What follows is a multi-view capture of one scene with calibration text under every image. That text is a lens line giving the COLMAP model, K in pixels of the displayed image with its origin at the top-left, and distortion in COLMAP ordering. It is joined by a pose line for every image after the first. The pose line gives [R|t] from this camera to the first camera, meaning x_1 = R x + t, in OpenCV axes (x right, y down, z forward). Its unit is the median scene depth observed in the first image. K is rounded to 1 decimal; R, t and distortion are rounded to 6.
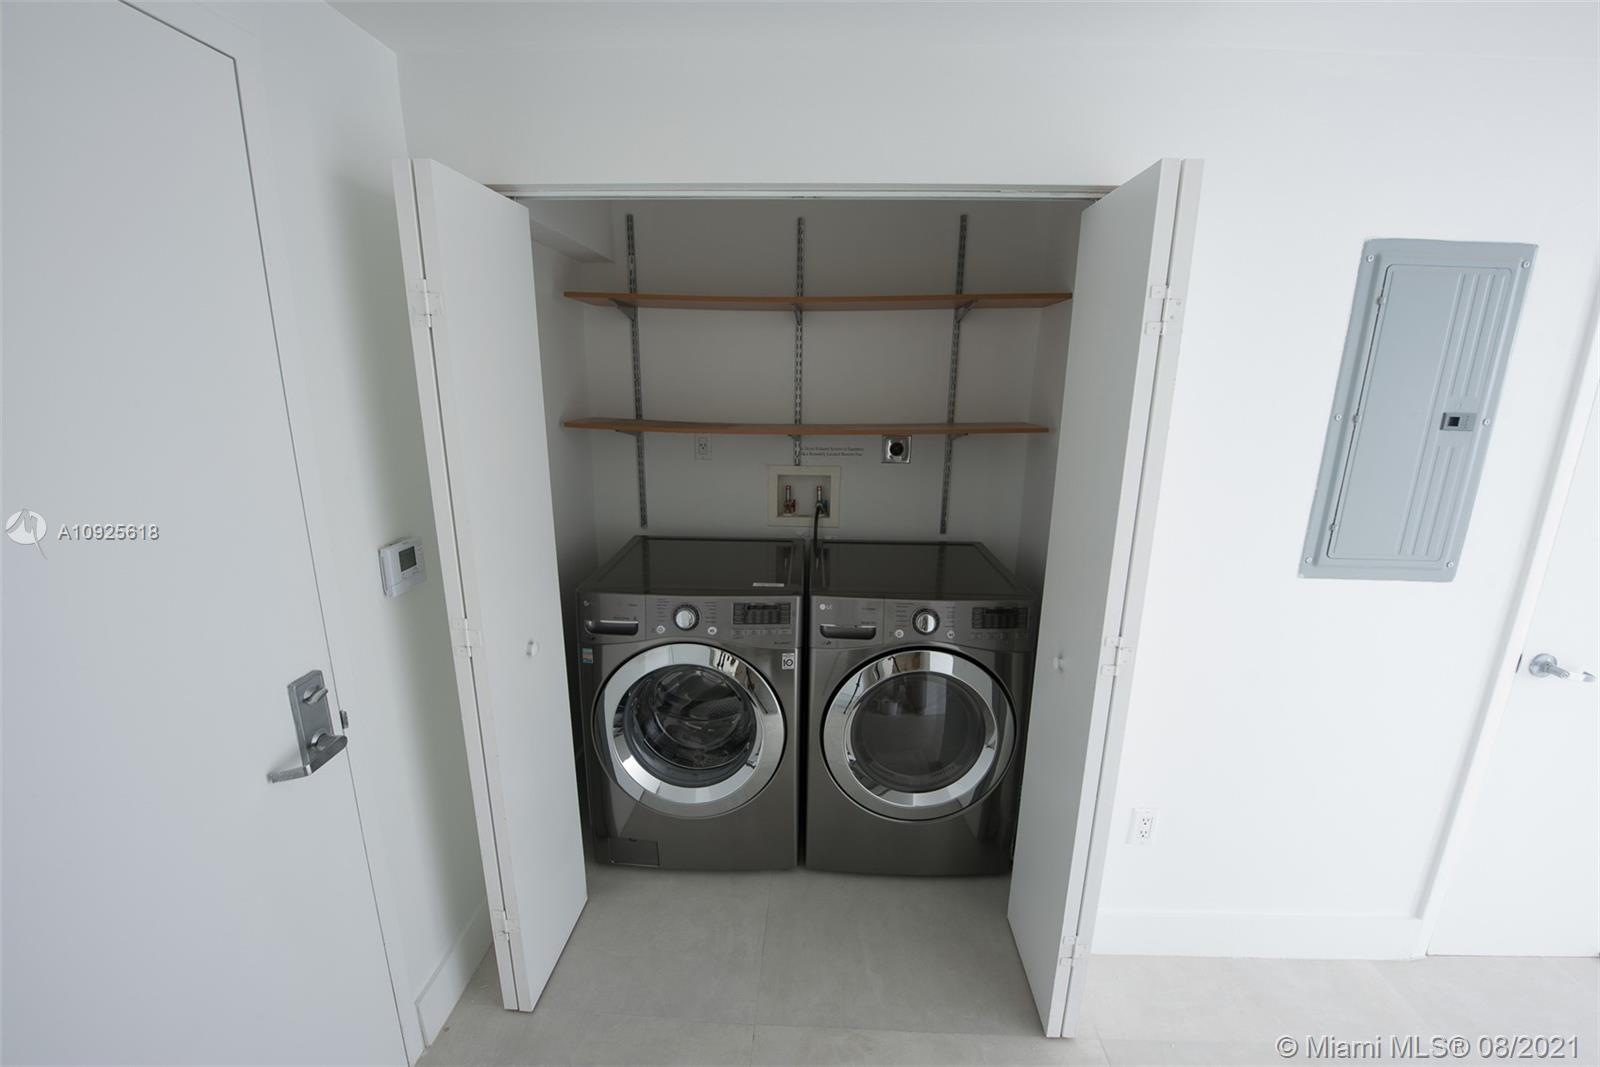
lens RADIAL K [[640.2, 0, 804.5], [0, 640.2, 533.3], [0, 0, 1]] dist [-0.016335, -0.002647]
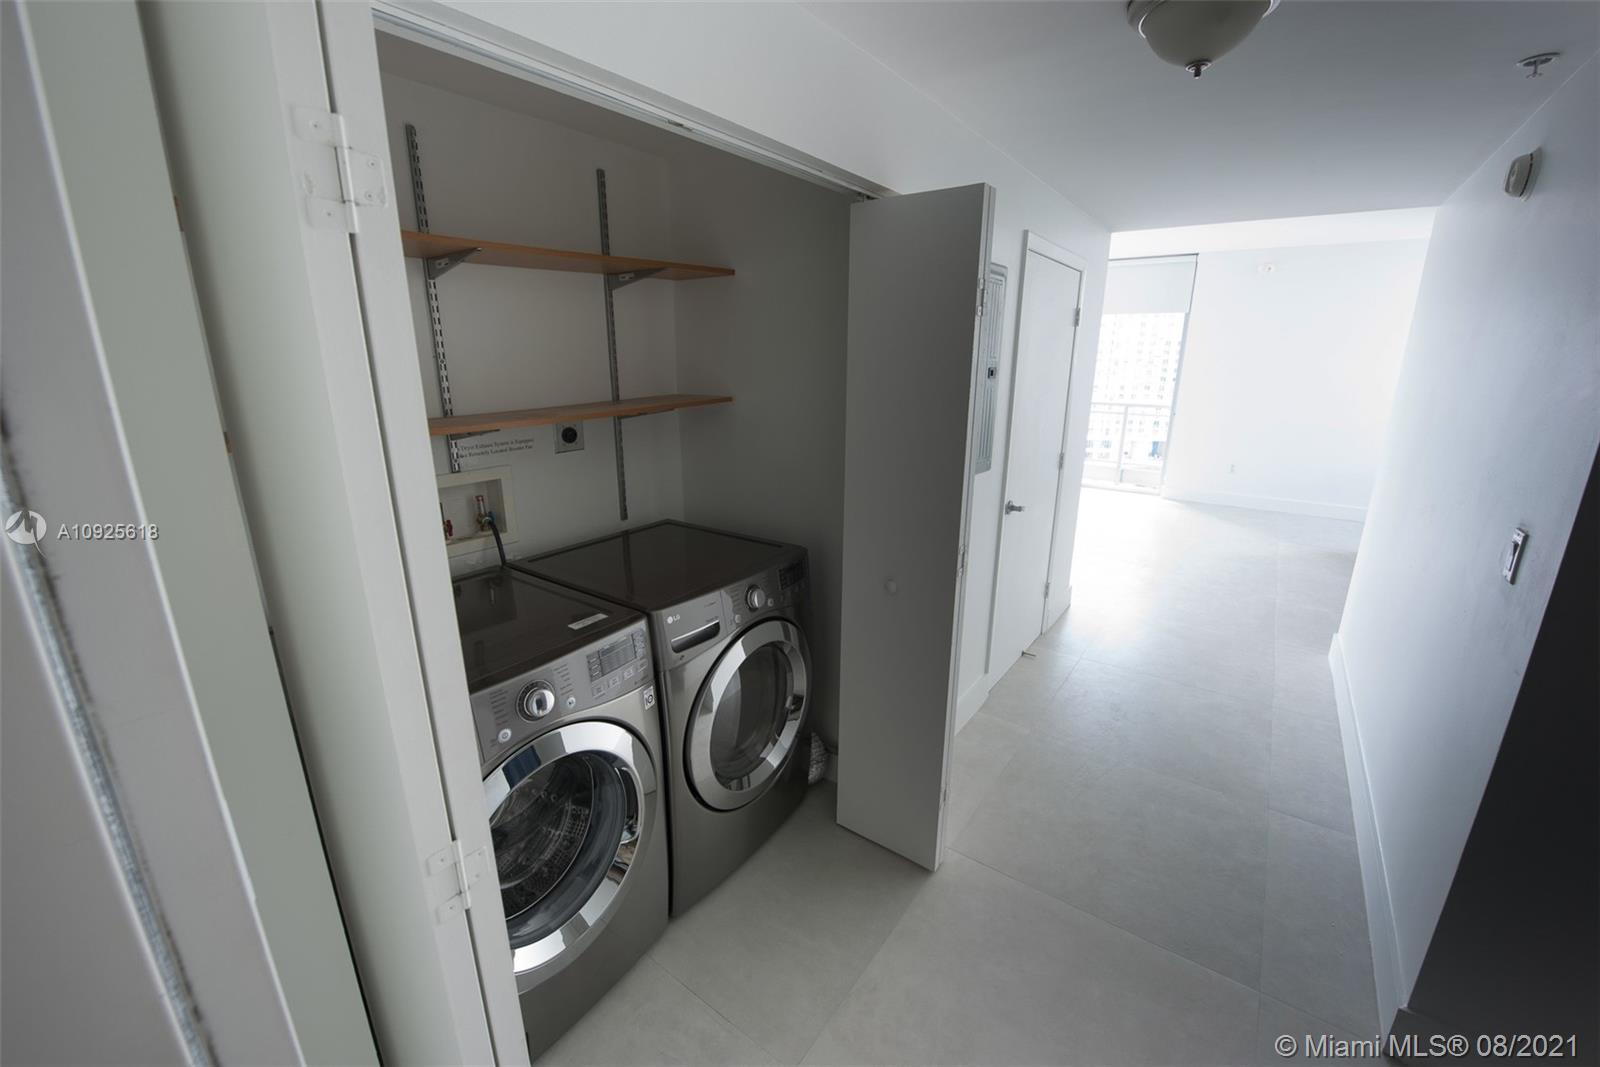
lens RADIAL K [[640.2, 0, 801.5], [0, 640.2, 532.9], [0, 0, 1]] dist [-0.016335, -0.002647]
pose [[0.553970, -0.233213, 0.799205, -0.419956], [0.202635, 0.968865, 0.142264, -0.066784], [-0.807500, 0.083137, 0.583979, 0.273323]]
